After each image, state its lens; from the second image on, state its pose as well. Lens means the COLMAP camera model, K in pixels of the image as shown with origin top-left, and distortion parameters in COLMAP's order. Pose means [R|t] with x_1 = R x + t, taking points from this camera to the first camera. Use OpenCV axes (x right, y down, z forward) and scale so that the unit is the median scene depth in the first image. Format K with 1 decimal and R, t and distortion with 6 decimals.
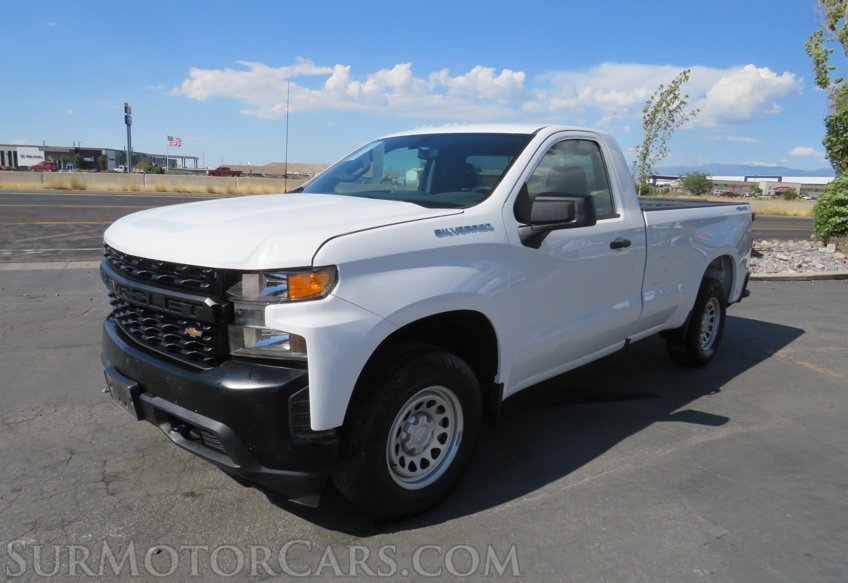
lens RADIAL K [[593.2, 0, 422.9], [0, 593.2, 293.4], [0, 0, 1]] dist [-0.032544, 0.016552]
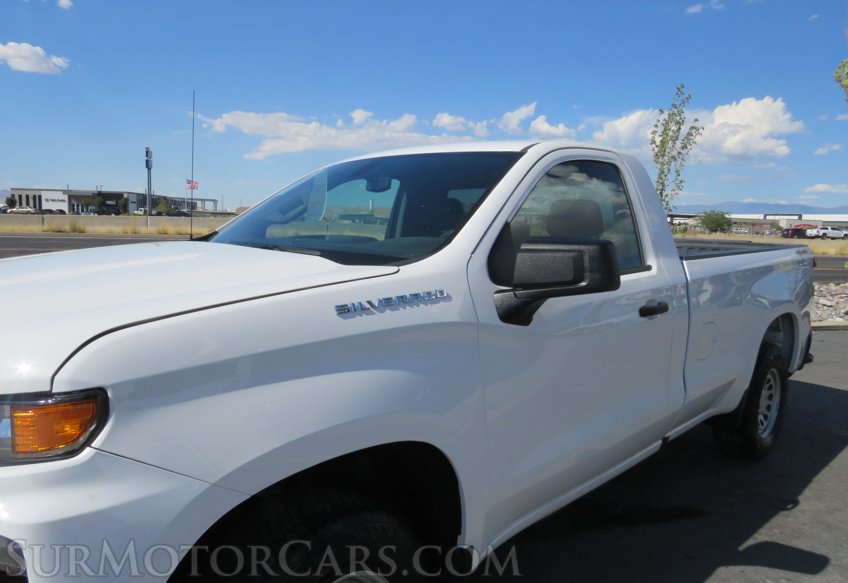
lens RADIAL K [[593.2, 0, 426.1], [0, 593.2, 293.5], [0, 0, 1]] dist [-0.032544, 0.016552]
pose [[0.999695, -0.004413, -0.024294, 0.062193], [0.002782, 0.997765, -0.066762, -0.041472], [0.024534, 0.066674, 0.997473, 0.222589]]
